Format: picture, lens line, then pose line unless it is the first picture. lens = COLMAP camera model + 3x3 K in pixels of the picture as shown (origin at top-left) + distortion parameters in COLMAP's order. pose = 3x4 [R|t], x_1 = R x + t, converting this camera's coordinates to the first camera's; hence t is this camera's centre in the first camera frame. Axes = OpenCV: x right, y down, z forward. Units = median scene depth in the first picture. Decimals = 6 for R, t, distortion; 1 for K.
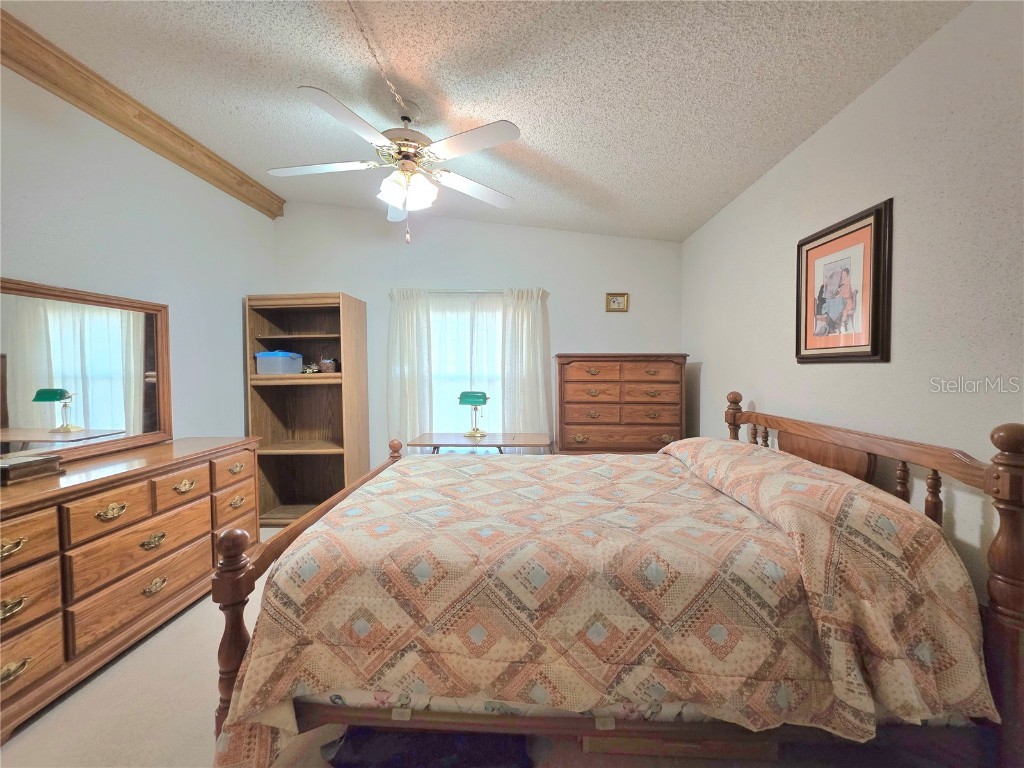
lens RADIAL K [[411.5, 0, 511.0], [0, 411.5, 379.7], [0, 0, 1]] dist [-0.001850, 0.000762]
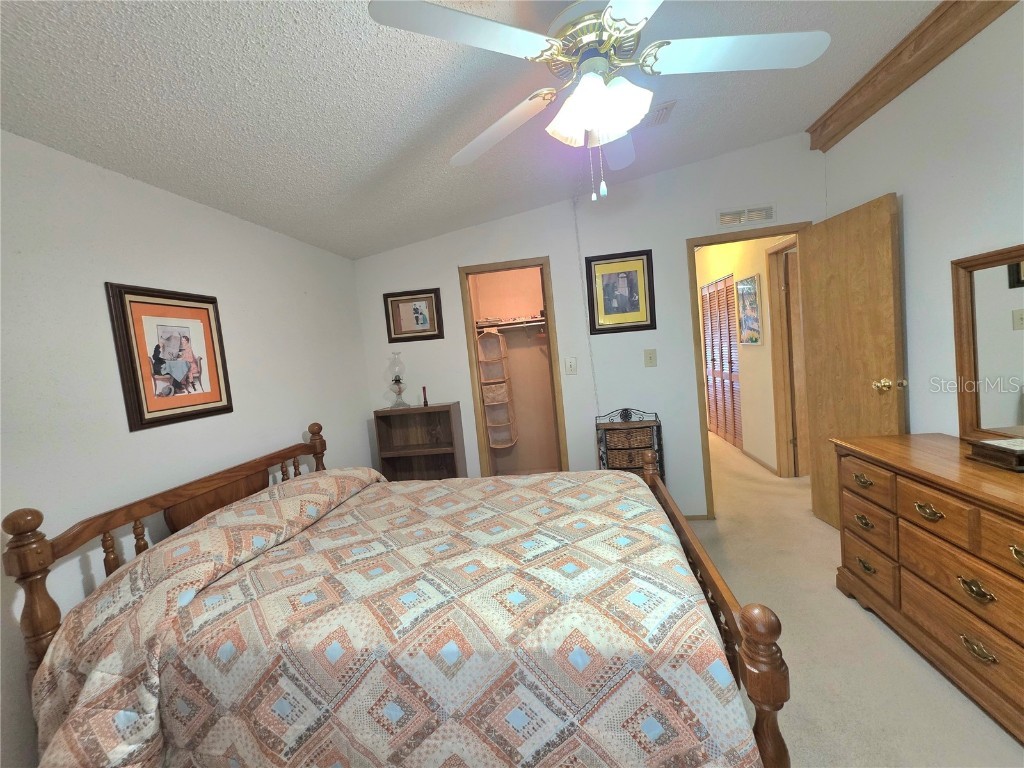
lens RADIAL K [[411.5, 0, 512.7], [0, 411.5, 382.0], [0, 0, 1]] dist [-0.001850, 0.000762]
pose [[-0.989783, 0.096599, 0.104872, -0.168812], [0.107348, 0.988953, 0.102214, -0.154464], [-0.093840, 0.112427, -0.989219, 1.915561]]
